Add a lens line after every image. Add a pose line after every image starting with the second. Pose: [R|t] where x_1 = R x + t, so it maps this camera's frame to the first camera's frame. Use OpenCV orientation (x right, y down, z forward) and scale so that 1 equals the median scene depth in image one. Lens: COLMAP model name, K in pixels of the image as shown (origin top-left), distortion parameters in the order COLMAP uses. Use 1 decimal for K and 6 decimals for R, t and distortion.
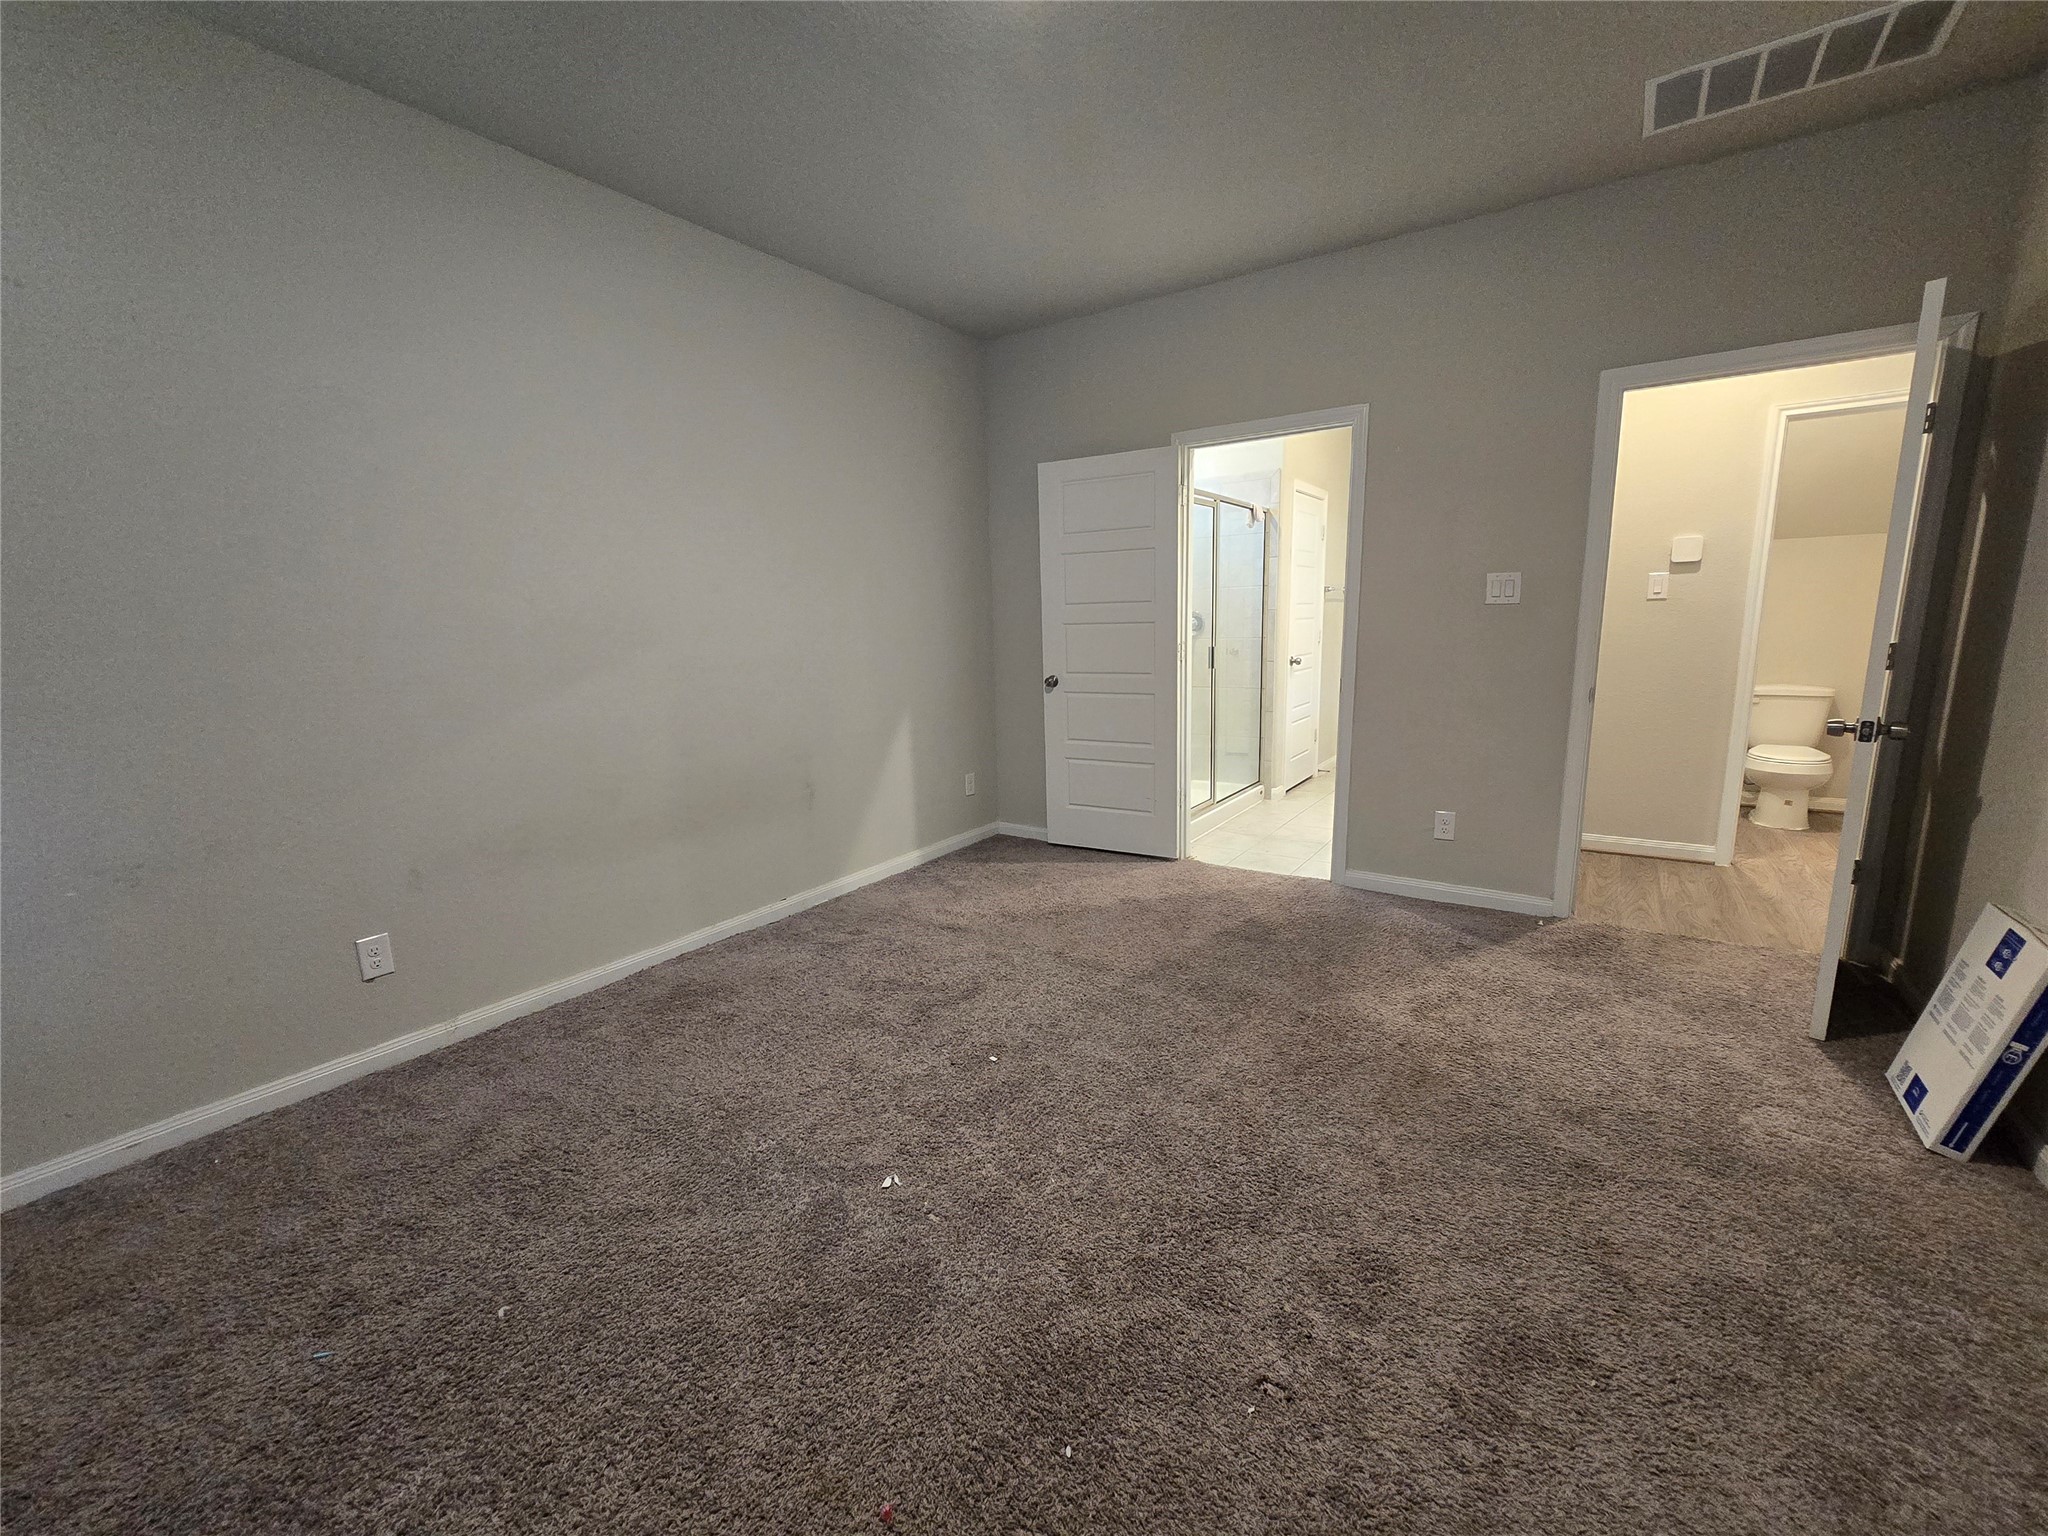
lens RADIAL K [[836.2, 0, 1022.3], [0, 836.2, 770.8], [0, 0, 1]] dist [-0.000442, 0.000070]
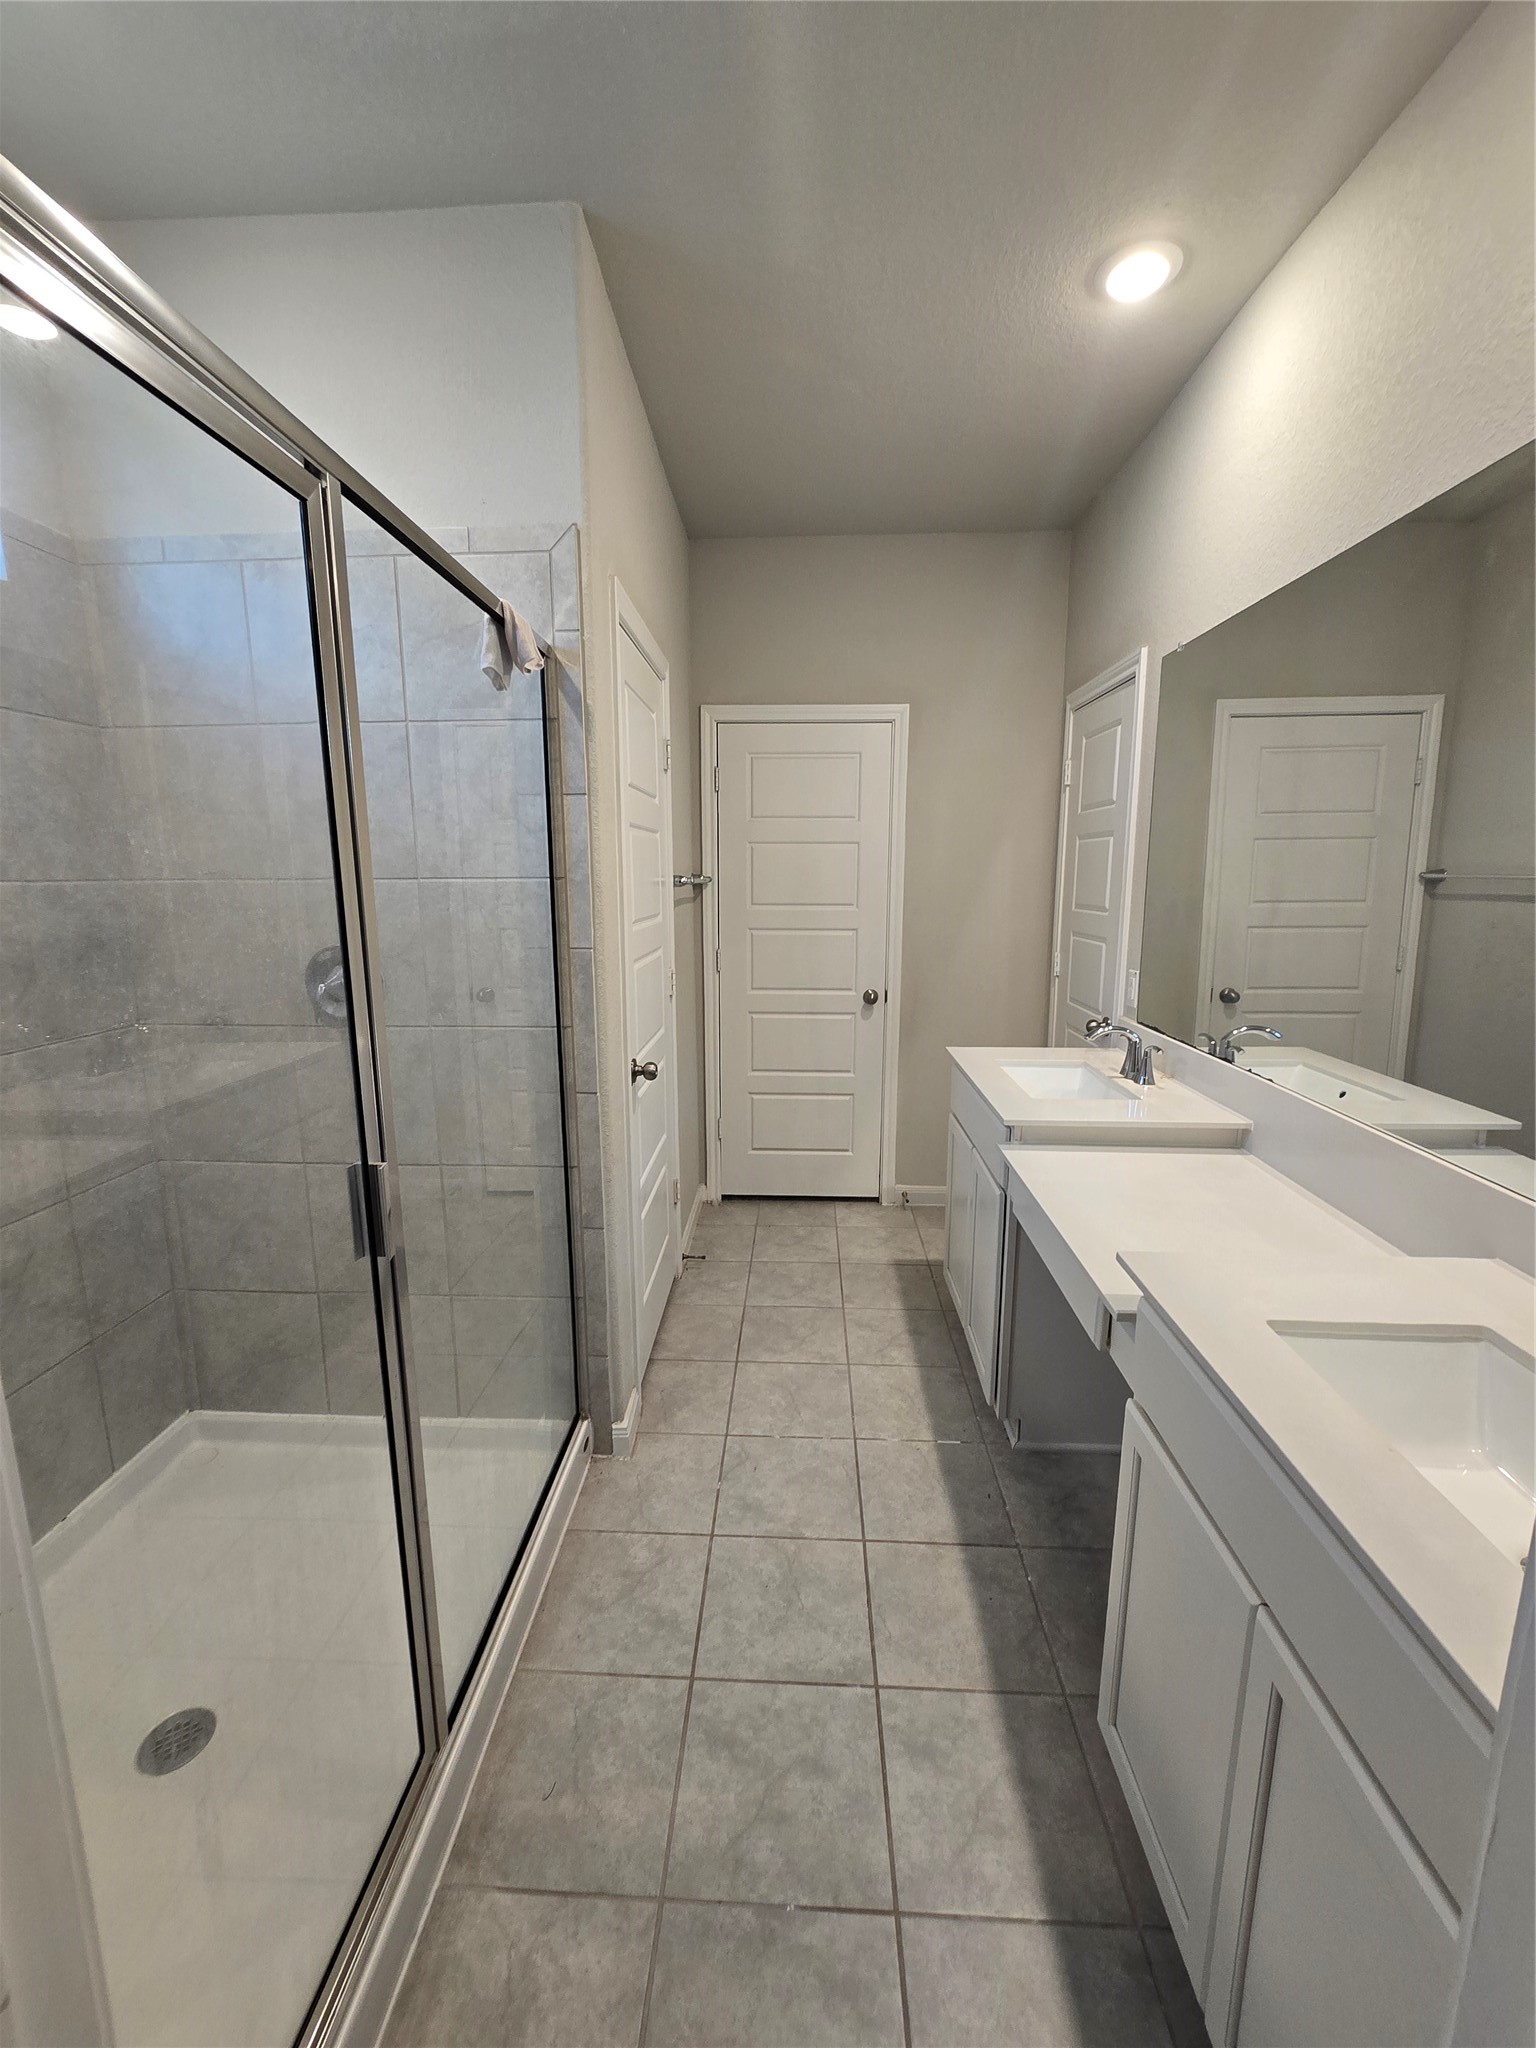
lens RADIAL K [[836.2, 0, 765.8], [0, 836.2, 1022.8], [0, 0, 1]] dist [-0.000442, 0.000070]
pose [[0.846501, -0.070459, 0.527703, 0.180771], [0.075617, 0.997067, 0.011829, -0.161959], [-0.526989, 0.029890, 0.849346, 0.674952]]
